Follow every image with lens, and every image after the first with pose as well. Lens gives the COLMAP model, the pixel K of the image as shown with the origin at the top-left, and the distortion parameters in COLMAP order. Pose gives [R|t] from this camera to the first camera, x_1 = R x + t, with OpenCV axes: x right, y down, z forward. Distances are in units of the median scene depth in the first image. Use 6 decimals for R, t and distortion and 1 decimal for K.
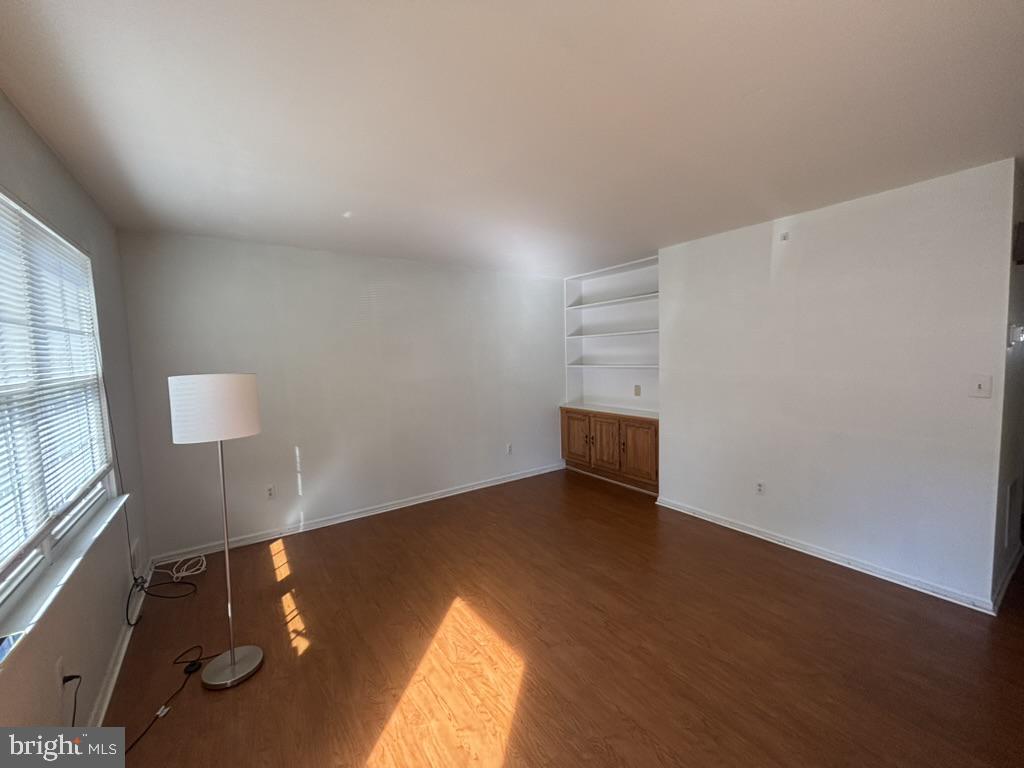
lens RADIAL K [[411.9, 0, 512.0], [0, 411.9, 384.0], [0, 0, 1]] dist [-0.001719, -0.000120]
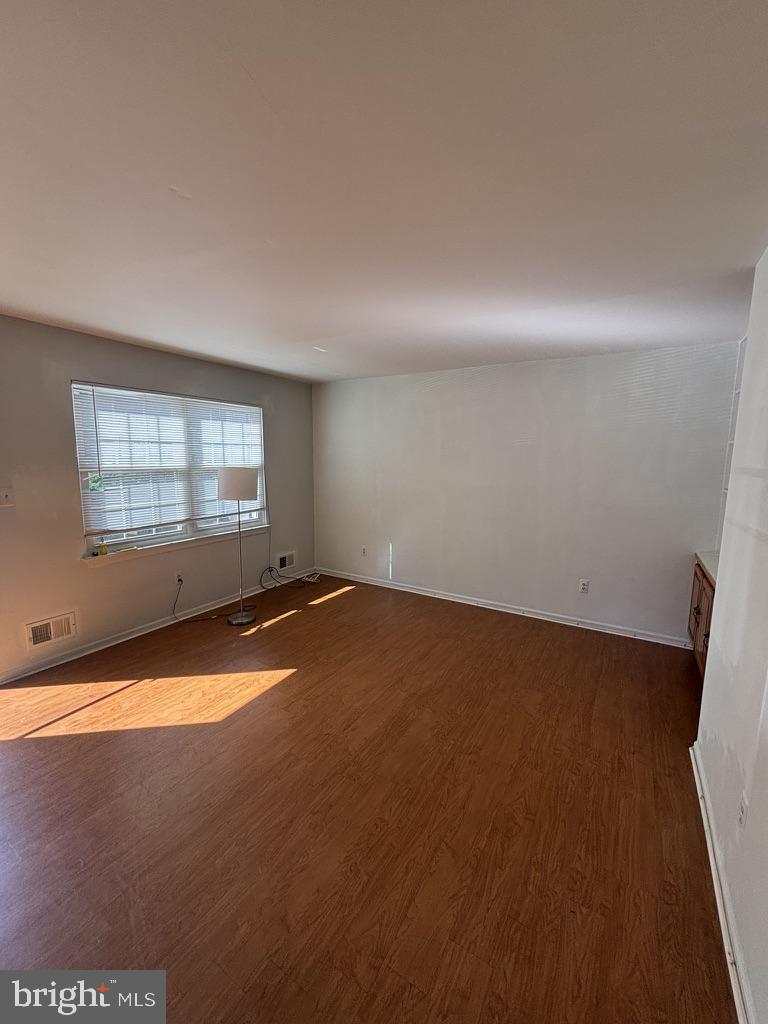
lens RADIAL K [[411.9, 0, 384.0], [0, 411.9, 512.0], [0, 0, 1]] dist [-0.001719, -0.000120]
pose [[0.401480, 0.153846, -0.902854, 1.147268], [-0.090312, 0.987636, 0.128133, -0.107545], [0.911404, 0.030096, 0.410410, 0.711218]]
